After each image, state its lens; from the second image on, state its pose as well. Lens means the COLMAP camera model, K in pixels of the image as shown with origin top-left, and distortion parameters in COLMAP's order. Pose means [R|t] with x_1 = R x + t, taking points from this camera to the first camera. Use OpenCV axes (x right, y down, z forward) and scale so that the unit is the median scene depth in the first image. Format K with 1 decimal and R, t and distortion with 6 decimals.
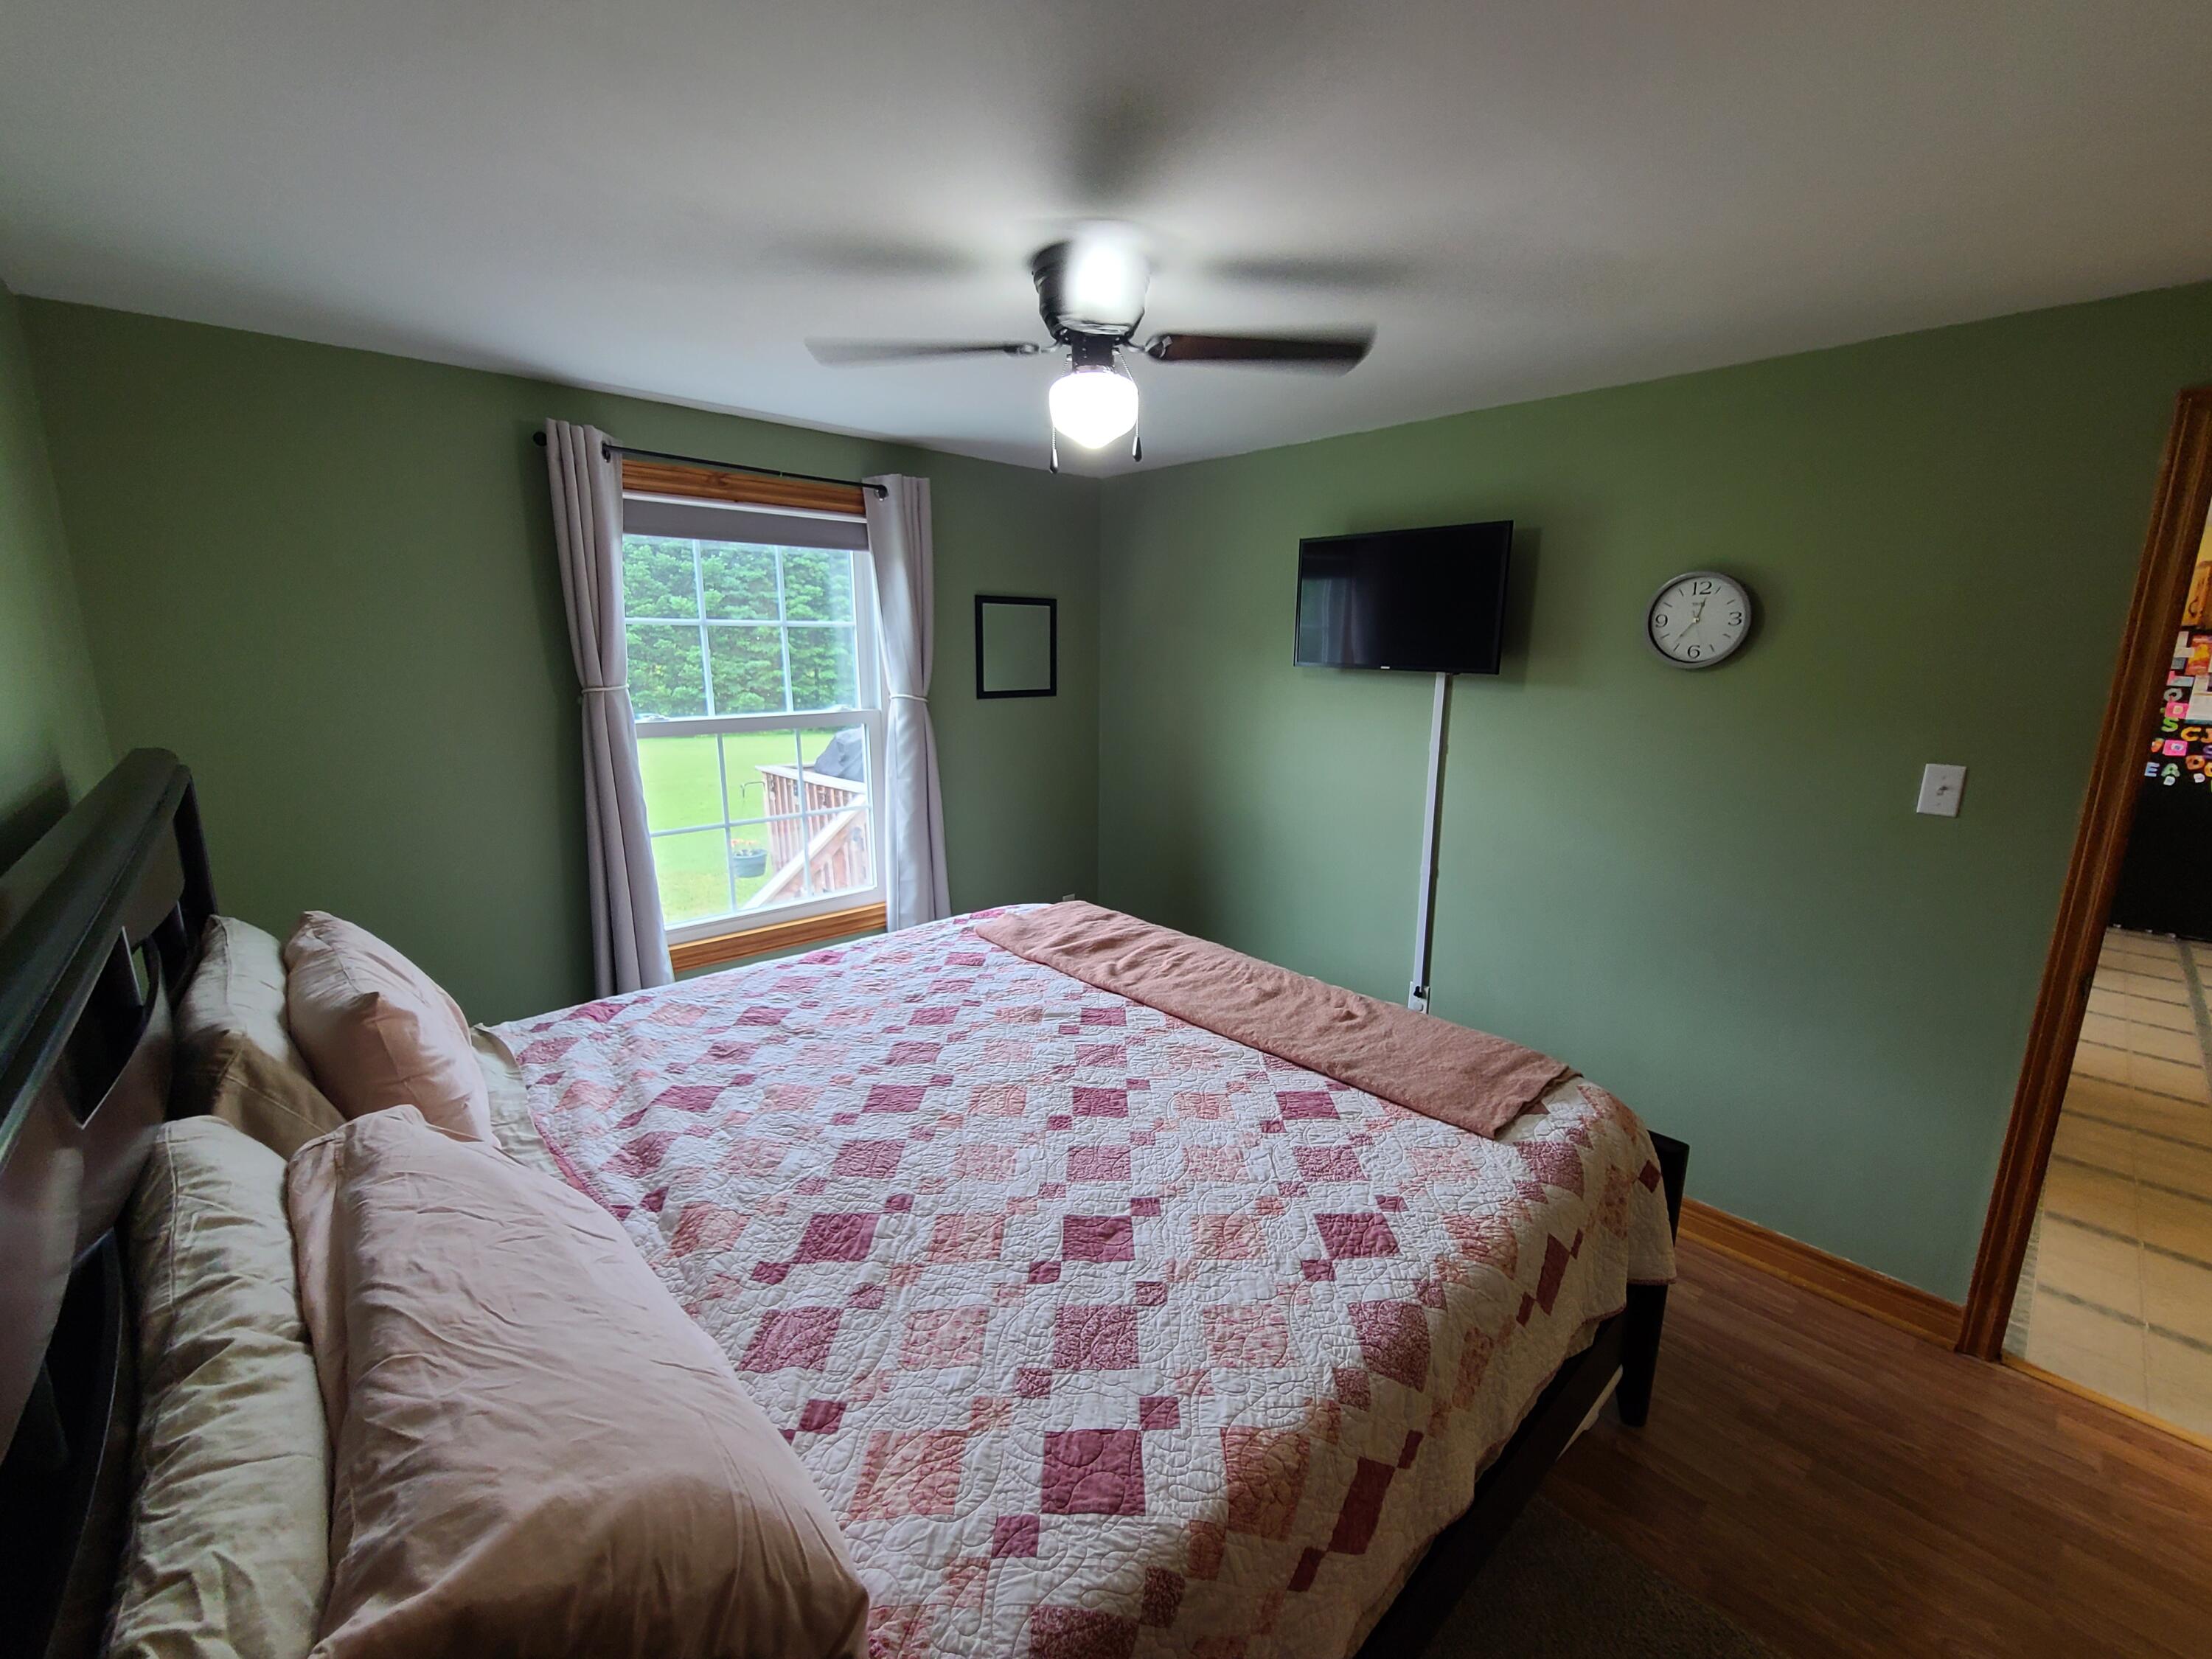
lens RADIAL K [[904.0, 0, 1118.8], [0, 904.0, 827.2], [0, 0, 1]] dist [-0.001131, -0.002042]
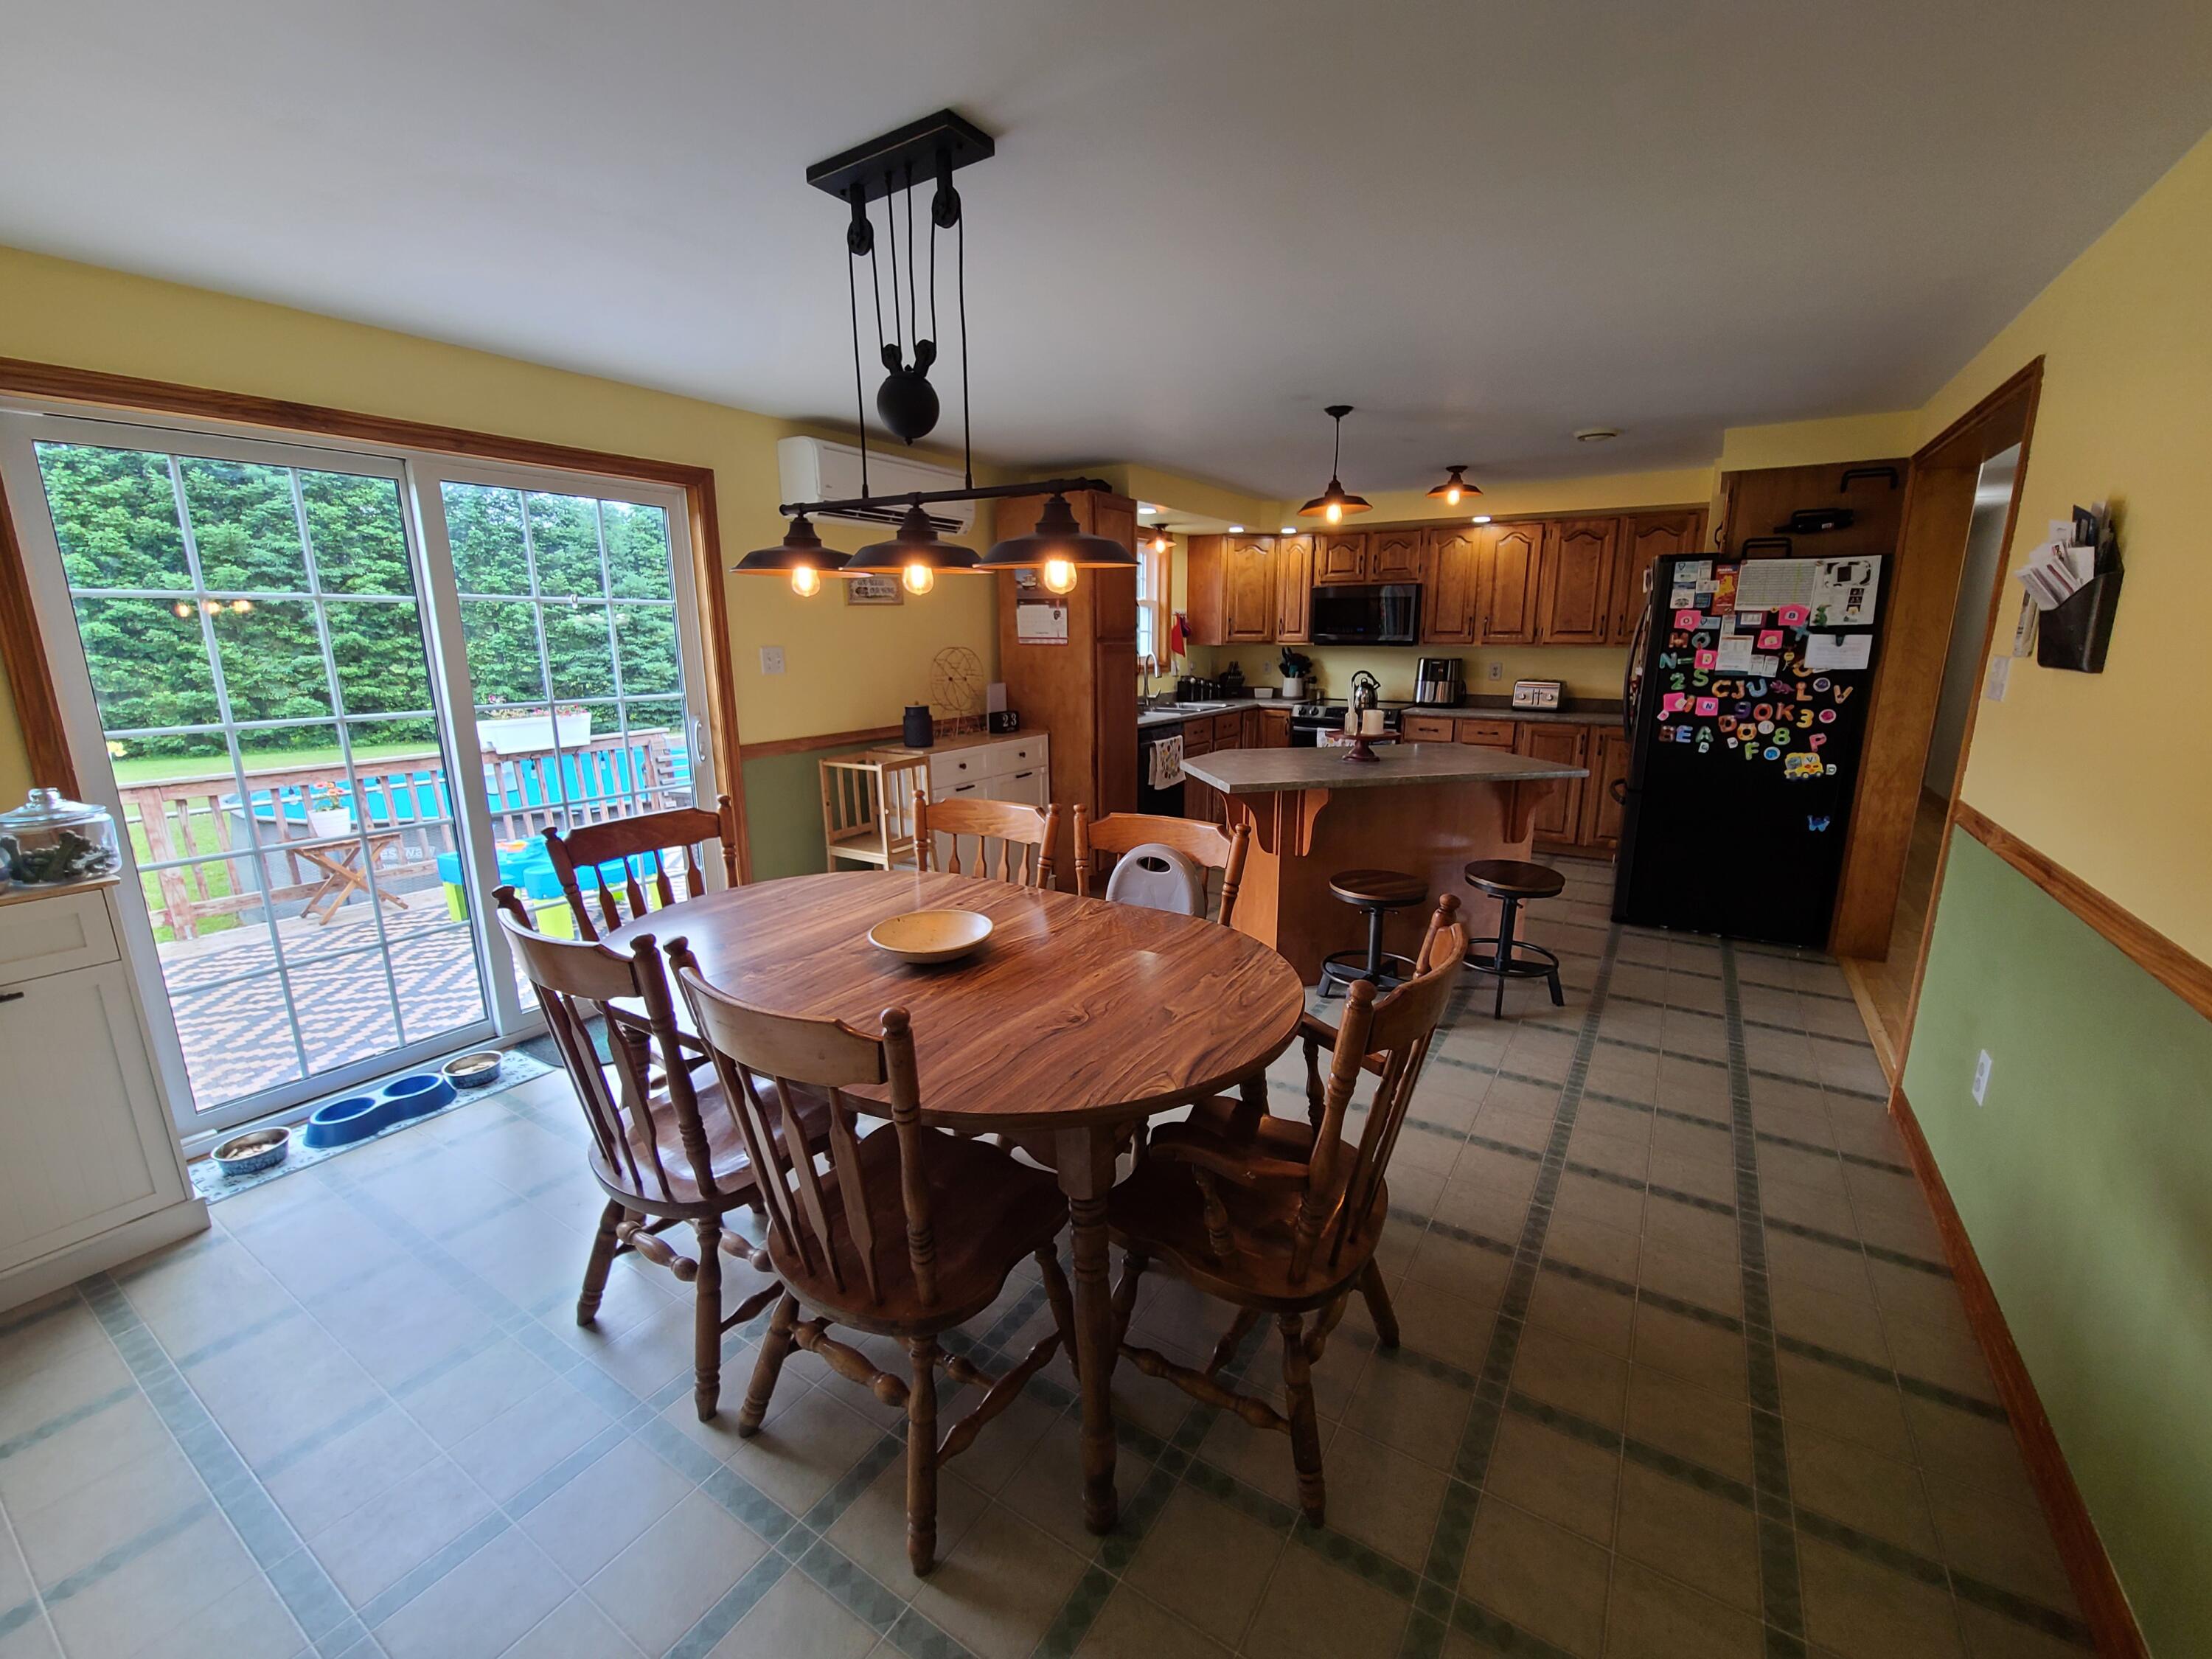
lens RADIAL K [[904.0, 0, 1118.0], [0, 904.0, 826.8], [0, 0, 1]] dist [-0.001131, -0.002042]
pose [[0.964132, -0.069362, 0.256201, 0.452452], [0.066000, 0.997583, 0.021706, -0.033102], [-0.257088, -0.004018, 0.966380, 0.353987]]
